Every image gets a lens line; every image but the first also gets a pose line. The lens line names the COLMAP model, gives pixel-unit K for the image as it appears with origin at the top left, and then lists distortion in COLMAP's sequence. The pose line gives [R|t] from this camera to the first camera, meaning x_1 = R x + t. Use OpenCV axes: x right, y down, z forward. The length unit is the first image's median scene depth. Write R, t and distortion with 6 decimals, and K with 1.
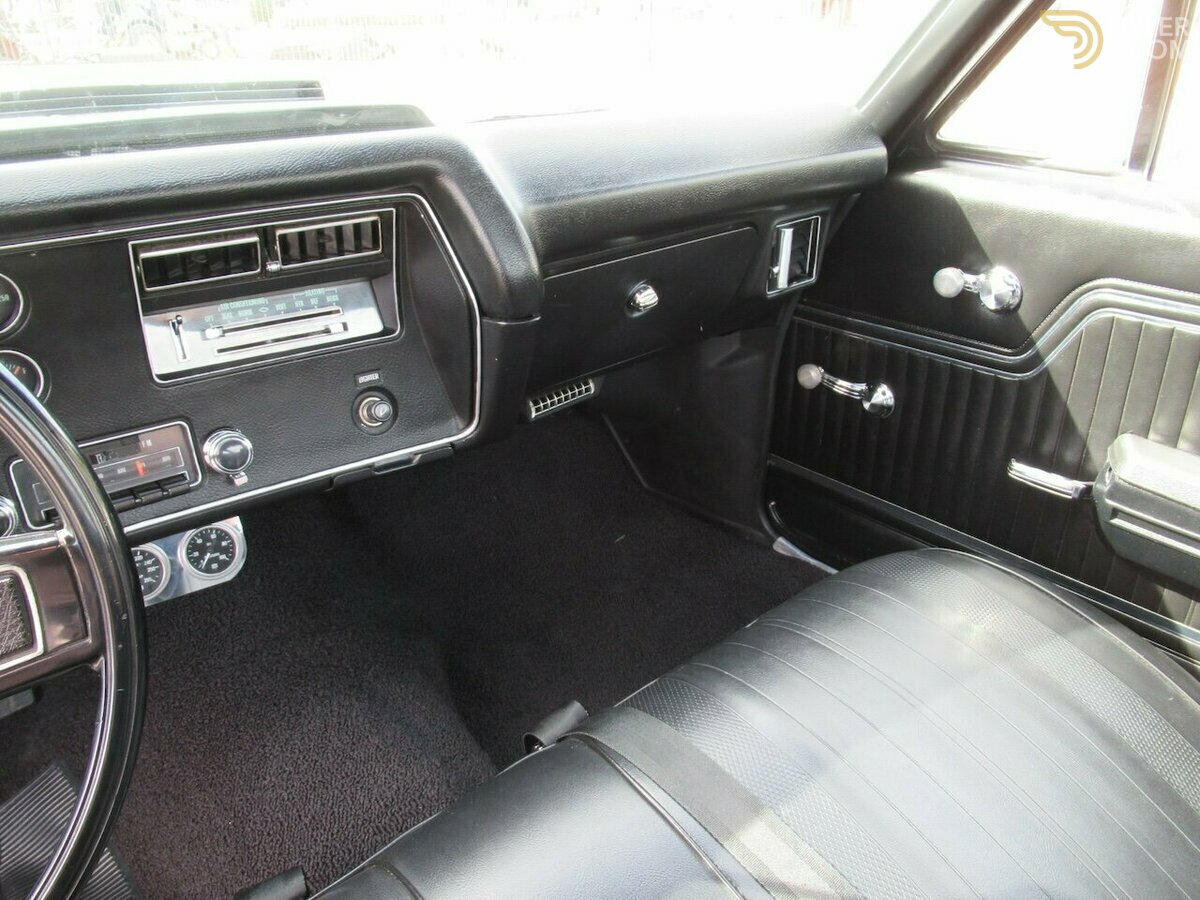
lens RADIAL K [[891.1, 0, 602.7], [0, 891.1, 448.1], [0, 0, 1]] dist [-0.006779, 0.000743]
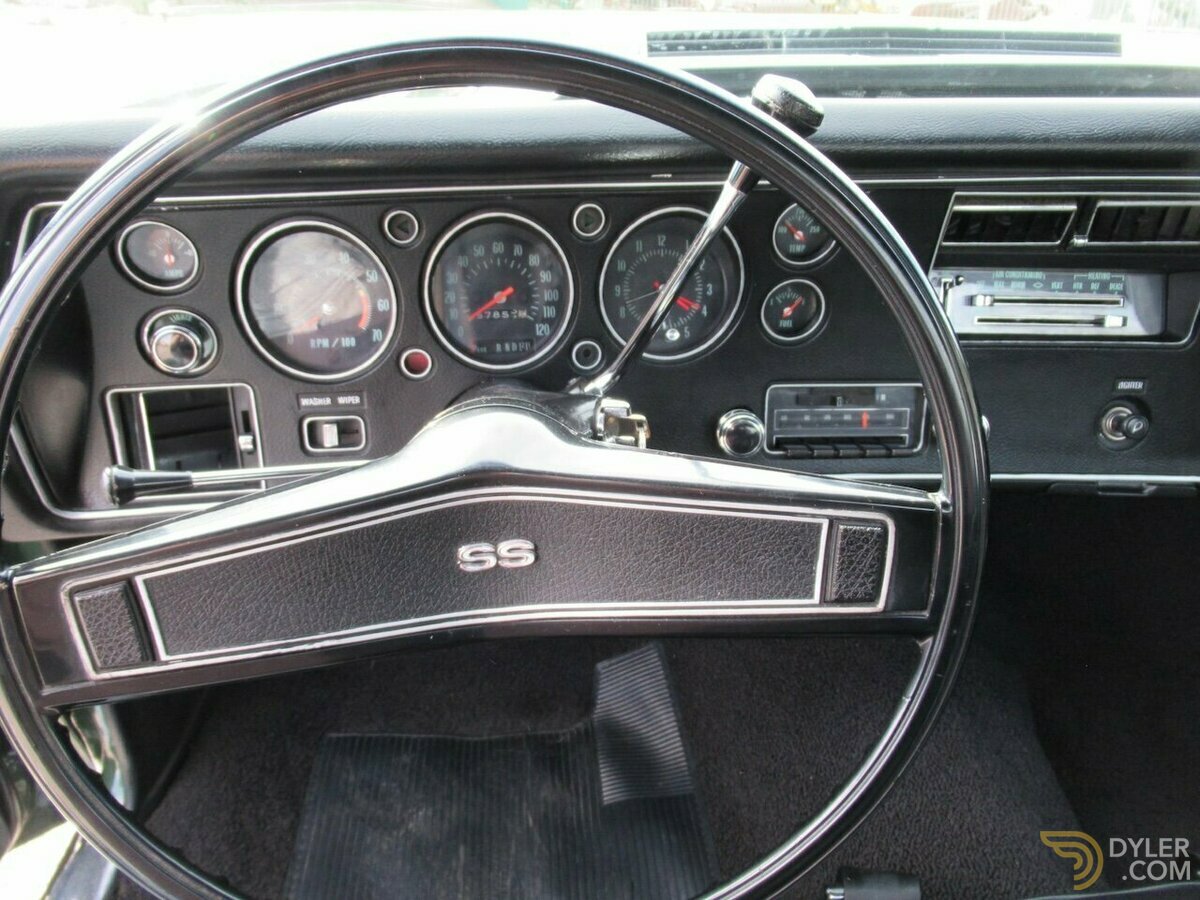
lens RADIAL K [[891.1, 0, 602.7], [0, 891.1, 448.1], [0, 0, 1]] dist [-0.006779, 0.000743]
pose [[0.814121, 0.282871, -0.507140, -0.231091], [-0.262984, 0.958241, 0.112311, 0.016997], [0.517732, 0.041934, 0.854515, 0.008378]]
